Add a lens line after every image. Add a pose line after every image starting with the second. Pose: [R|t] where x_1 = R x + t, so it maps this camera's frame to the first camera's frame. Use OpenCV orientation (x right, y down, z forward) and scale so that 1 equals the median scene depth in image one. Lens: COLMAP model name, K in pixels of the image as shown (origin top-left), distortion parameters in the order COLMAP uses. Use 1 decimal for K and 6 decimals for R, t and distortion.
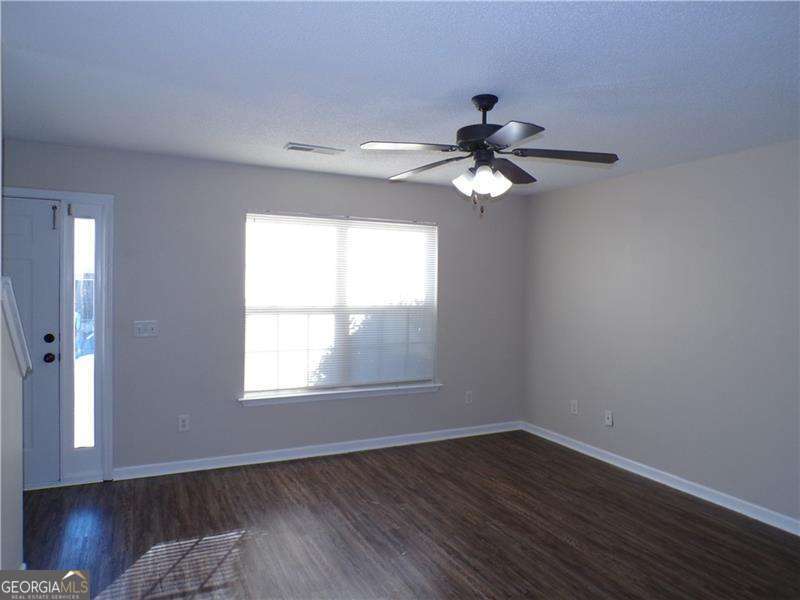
lens RADIAL K [[539.8, 0, 395.9], [0, 539.8, 298.6], [0, 0, 1]] dist [-0.052495, 0.030829]
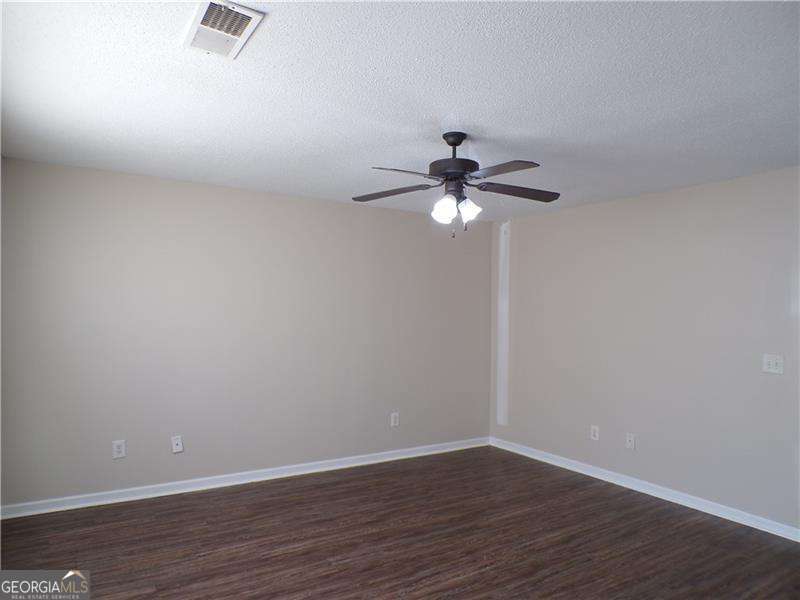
lens RADIAL K [[539.8, 0, 395.9], [0, 539.8, 298.6], [0, 0, 1]] dist [-0.052495, 0.030829]
pose [[-0.116877, -0.003298, 0.993141, -0.738642], [0.002976, 0.999989, 0.003671, -0.036146], [-0.993142, 0.003385, -0.116866, 0.993150]]
